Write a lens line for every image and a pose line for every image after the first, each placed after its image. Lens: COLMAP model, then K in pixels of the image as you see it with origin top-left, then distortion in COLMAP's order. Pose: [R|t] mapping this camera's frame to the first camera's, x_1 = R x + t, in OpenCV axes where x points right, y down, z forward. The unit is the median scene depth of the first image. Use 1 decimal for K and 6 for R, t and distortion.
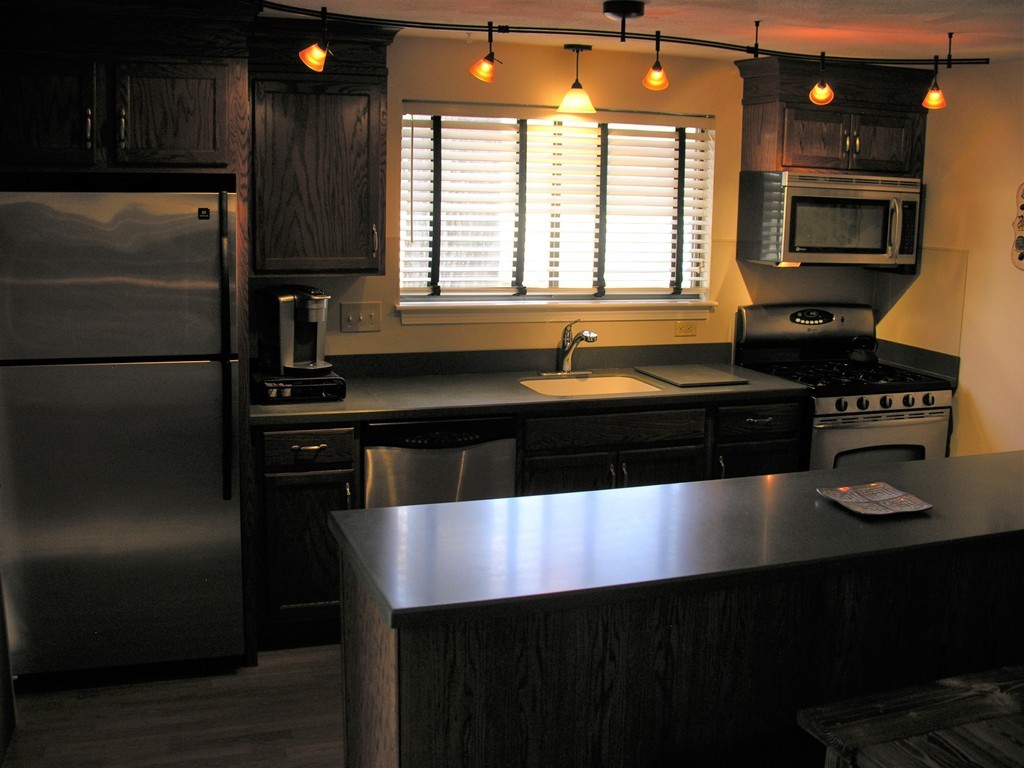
lens RADIAL K [[1119.2, 0, 512.0], [0, 1119.2, 384.0], [0, 0, 1]] dist [-0.230784, 0.267440]
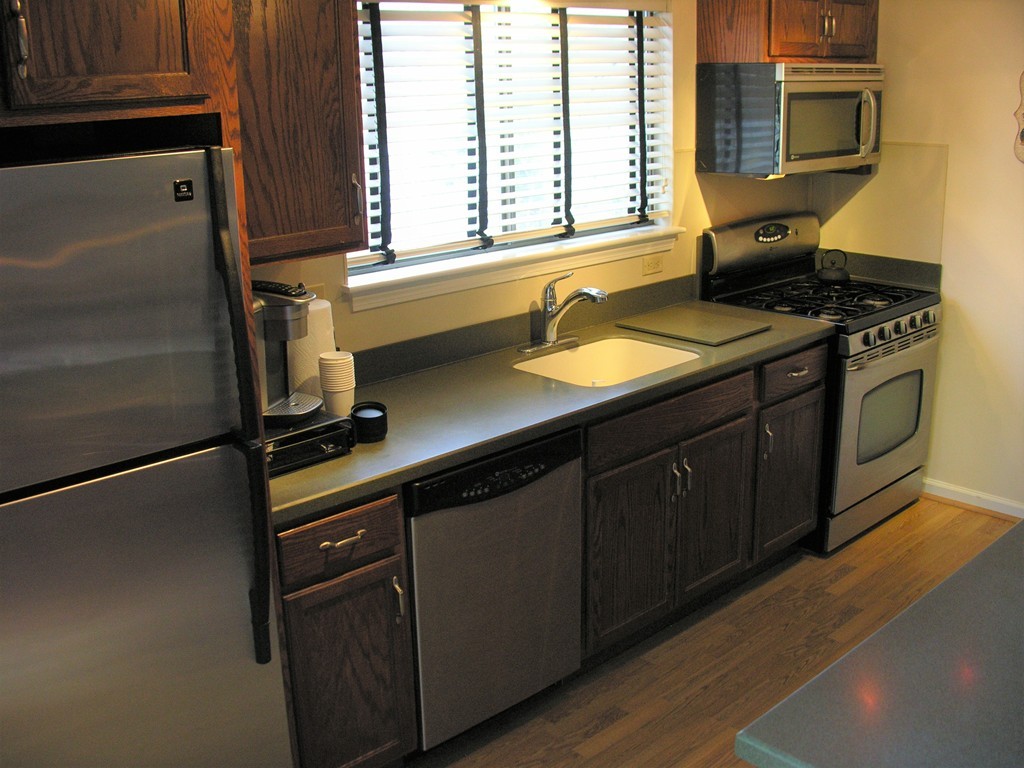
lens RADIAL K [[1087.2, 0, 512.0], [0, 1087.2, 384.0], [0, 0, 1]] dist [-0.204681, 0.168267]
pose [[0.916695, -0.153514, 0.368921, -0.268024], [0.112078, 0.984977, 0.131374, -0.087949], [-0.383547, -0.079082, 0.920129, 0.349612]]
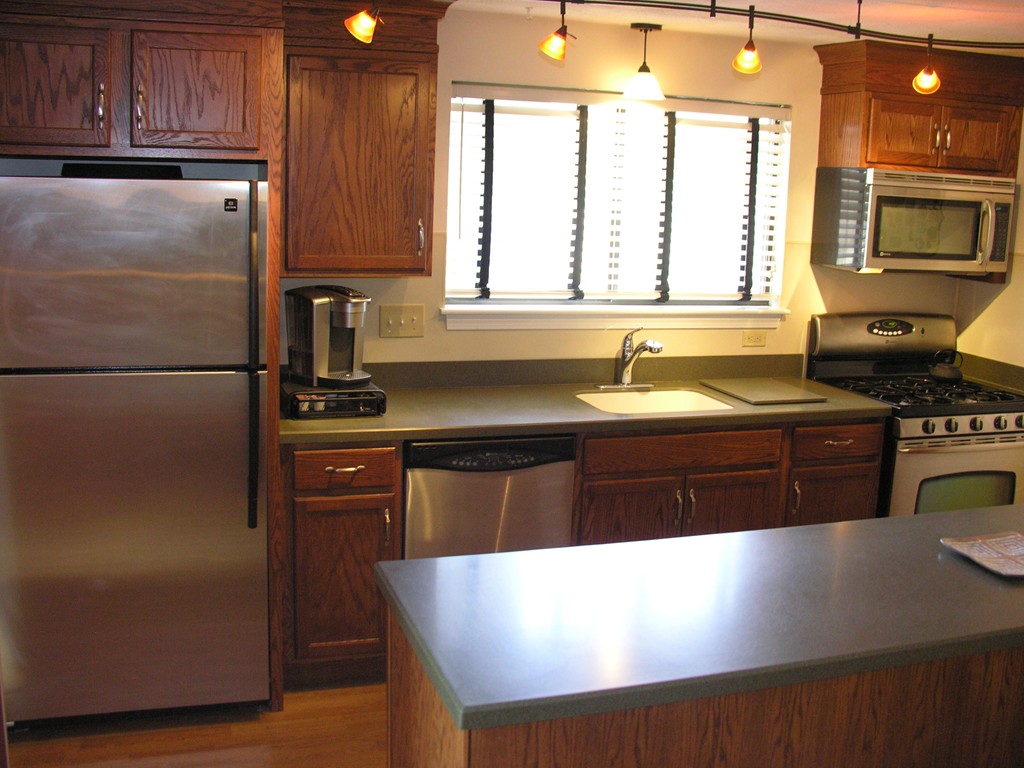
lens RADIAL K [[1119.2, 0, 512.0], [0, 1119.2, 384.0], [0, 0, 1]] dist [-0.230784, 0.267440]
pose [[0.999694, 0.017542, -0.017457, -0.029862], [-0.017406, 0.999817, 0.007904, -0.017831], [0.017593, -0.007597, 0.999816, 0.096305]]
